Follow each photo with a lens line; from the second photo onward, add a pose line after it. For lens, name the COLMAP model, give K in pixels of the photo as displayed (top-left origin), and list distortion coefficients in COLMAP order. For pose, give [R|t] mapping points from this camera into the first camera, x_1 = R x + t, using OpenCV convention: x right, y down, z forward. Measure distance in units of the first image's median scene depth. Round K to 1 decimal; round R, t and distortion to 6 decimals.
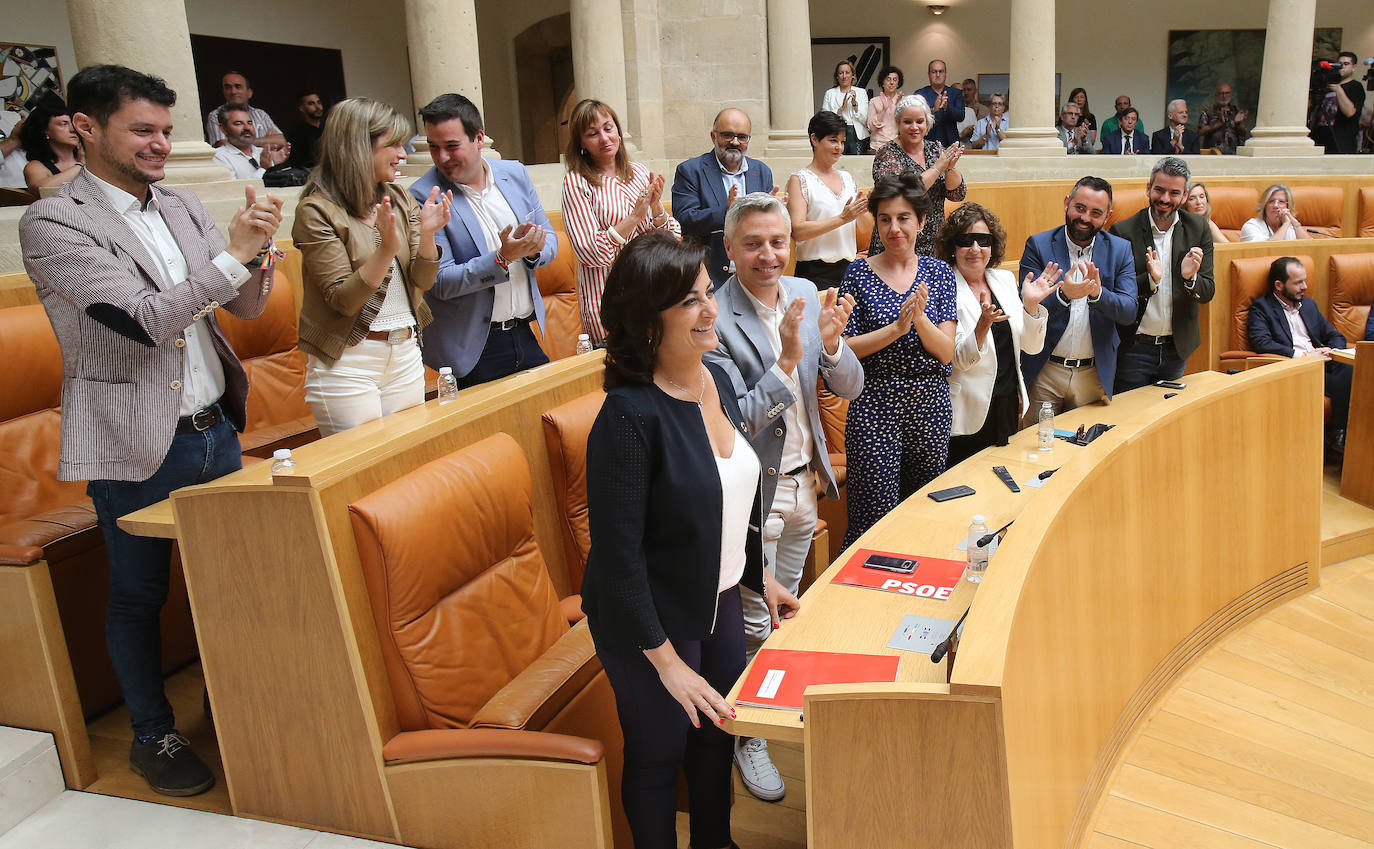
lens RADIAL K [[952.4, 0, 862.5], [0, 952.4, 356.8], [0, 0, 1]] dist [-0.072001, 0.050849]
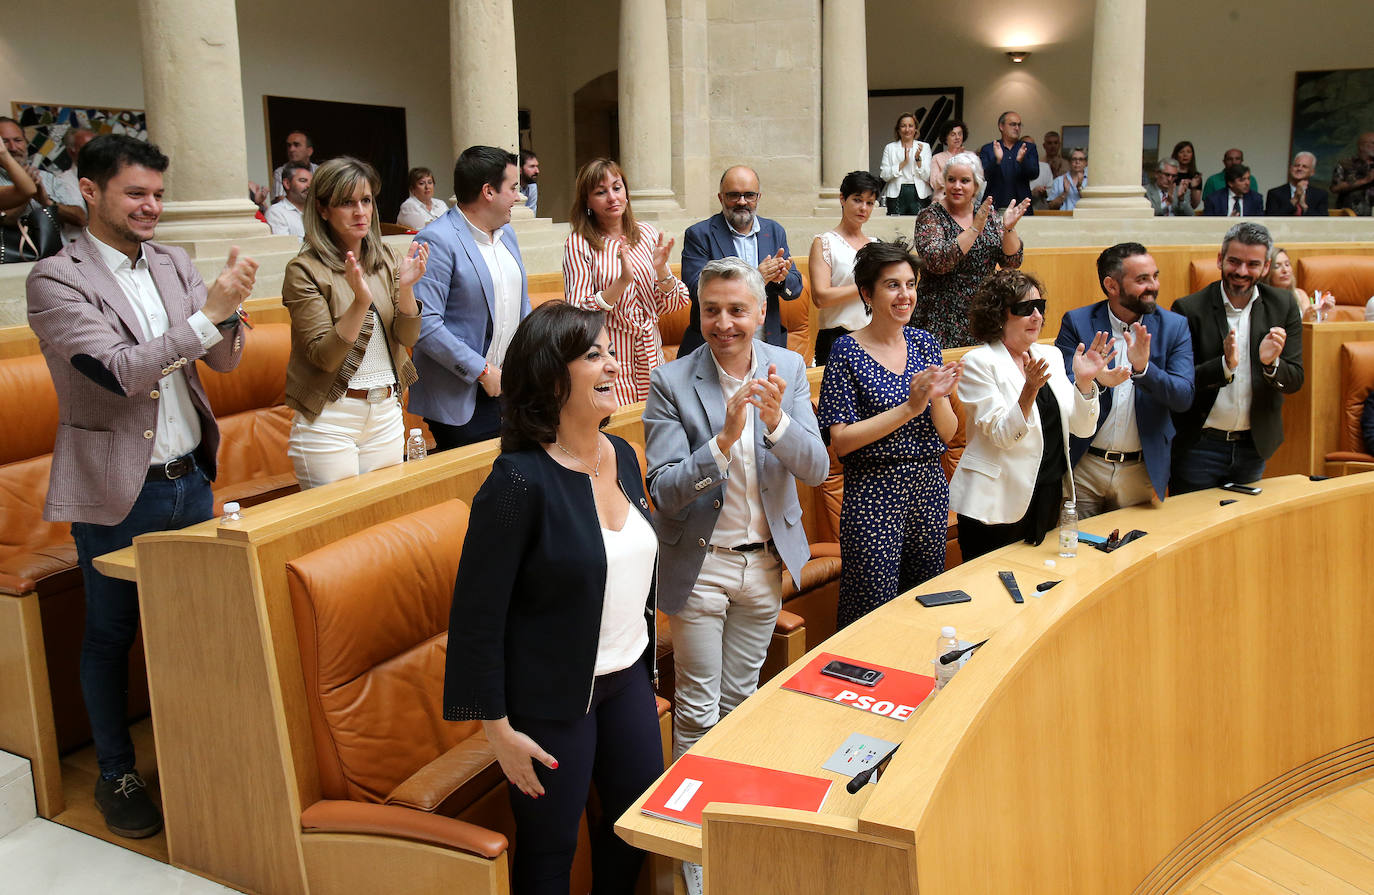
lens RADIAL K [[1027.5, 0, 732.4], [0, 1027.5, 366.8], [0, 0, 1]] dist [-0.056966, 0.066432]
pose [[0.976494, 0.036683, -0.212400, 0.108429], [-0.049199, 0.997331, -0.053941, -0.012129], [0.209855, 0.063122, 0.975693, 0.014824]]
